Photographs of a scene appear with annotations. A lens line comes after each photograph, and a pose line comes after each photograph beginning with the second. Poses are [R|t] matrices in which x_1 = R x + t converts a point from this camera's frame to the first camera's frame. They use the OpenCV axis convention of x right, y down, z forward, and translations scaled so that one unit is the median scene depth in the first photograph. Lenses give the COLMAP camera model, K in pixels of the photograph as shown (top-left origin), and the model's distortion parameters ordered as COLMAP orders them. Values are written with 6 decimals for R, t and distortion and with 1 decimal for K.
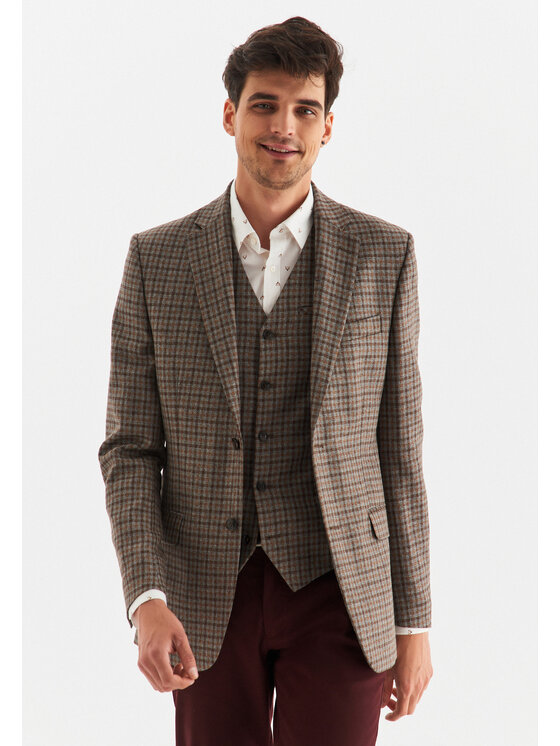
lens RADIAL K [[2112.0, 0, 280.0], [0, 2112.0, 373.0], [0, 0, 1]] dist [-0.088818, -0.101692]
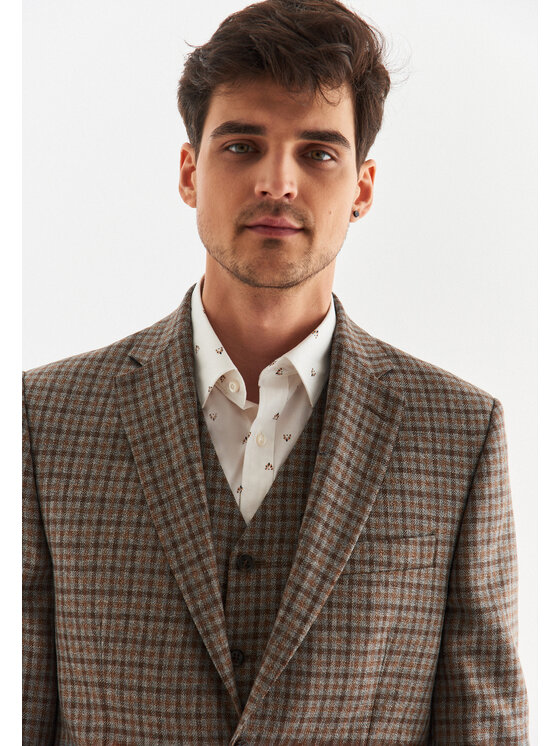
lens RADIAL K [[1903.3, 0, 280.0], [0, 1903.3, 373.0], [0, 0, 1]] dist [0.044071, 0.792711]
pose [[0.999962, -0.008458, 0.001912, -0.000168], [0.008655, 0.986858, -0.161359, 0.016819], [-0.000522, 0.161370, 0.986894, 0.484498]]
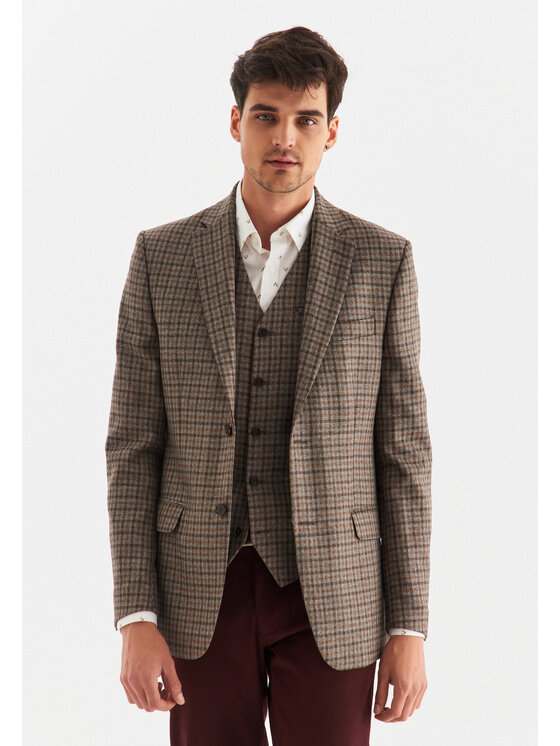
lens RADIAL K [[2868.8, 0, 280.0], [0, 2868.8, 373.0], [0, 0, 1]] dist [0.157149, 0.685795]
pose [[0.999245, 0.038516, -0.005045, 0.010225], [-0.038594, 0.999120, -0.016403, 0.026178], [0.004408, 0.016585, 0.999853, -0.431672]]
